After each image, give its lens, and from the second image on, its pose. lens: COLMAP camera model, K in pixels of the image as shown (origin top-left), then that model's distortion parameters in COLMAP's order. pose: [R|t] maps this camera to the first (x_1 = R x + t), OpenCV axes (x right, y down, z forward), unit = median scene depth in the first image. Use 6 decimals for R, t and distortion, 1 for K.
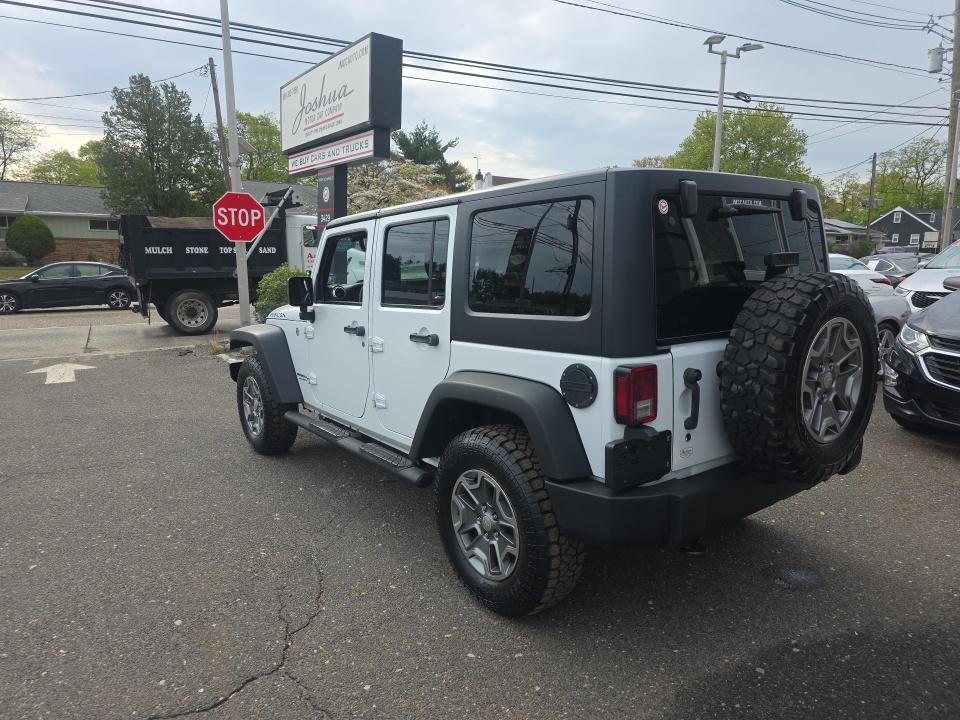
lens RADIAL K [[644.3, 0, 480.0], [0, 644.3, 360.0], [0, 0, 1]] dist [0.059196, -0.056510]
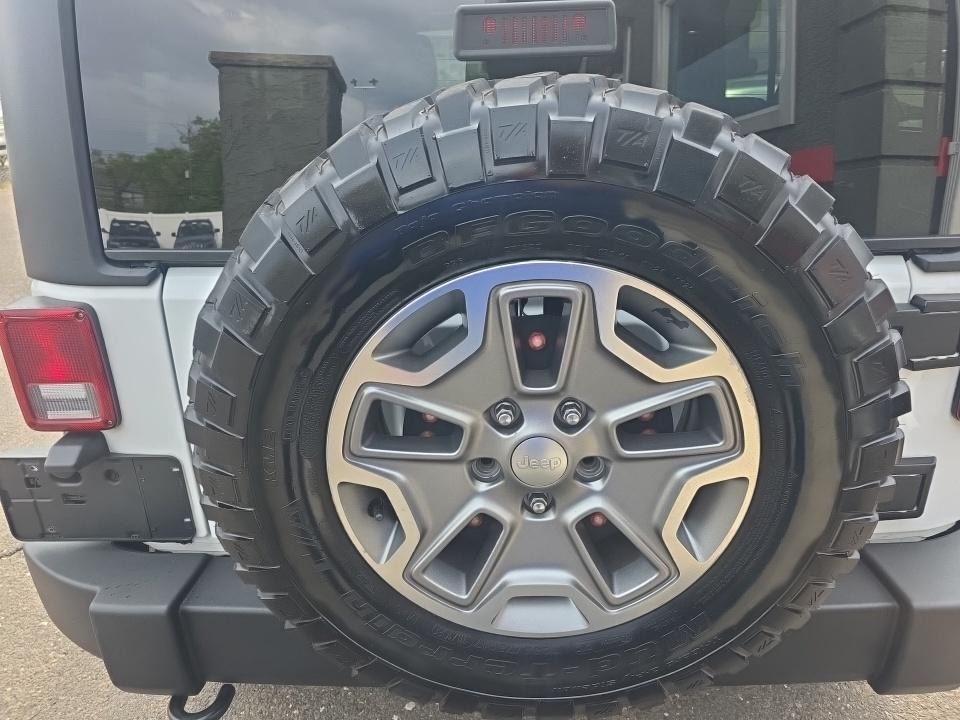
lens RADIAL K [[644.3, 0, 480.0], [0, 644.3, 360.0], [0, 0, 1]] dist [0.059196, -0.056510]
pose [[0.783942, 0.237040, -0.573800, 0.691541], [-0.087465, 0.957191, 0.275925, -0.096821], [0.614642, -0.166122, 0.771115, 0.787665]]
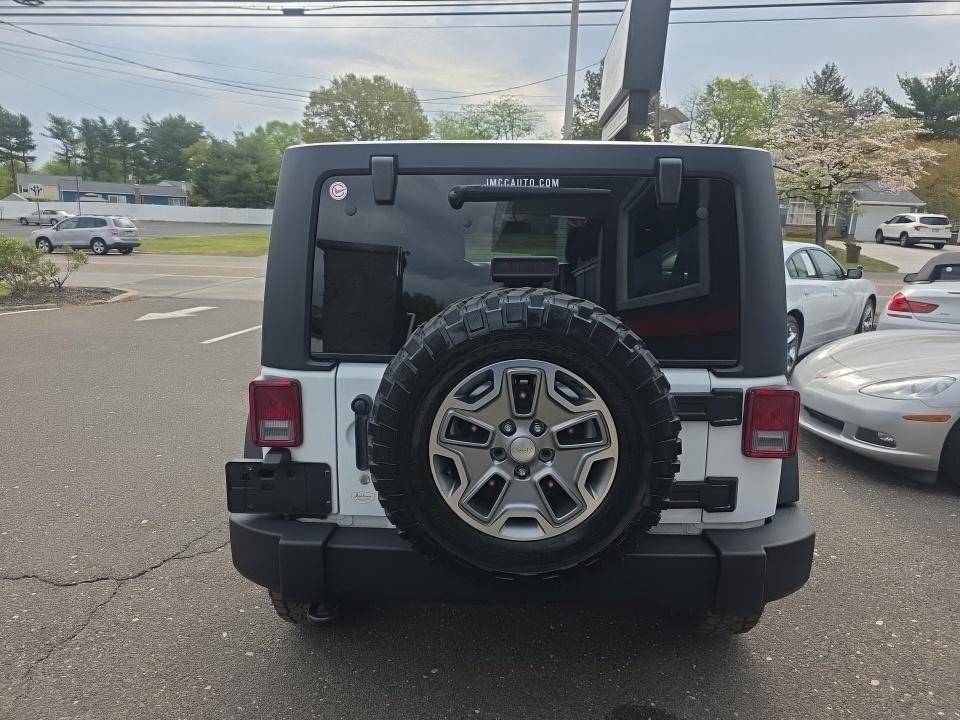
lens RADIAL K [[644.3, 0, 480.0], [0, 644.3, 360.0], [0, 0, 1]] dist [0.059196, -0.056510]
pose [[0.778965, 0.148341, -0.609268, 0.914439], [-0.121278, 0.988911, 0.085718, -0.115316], [0.615227, 0.007119, 0.788318, 0.468378]]
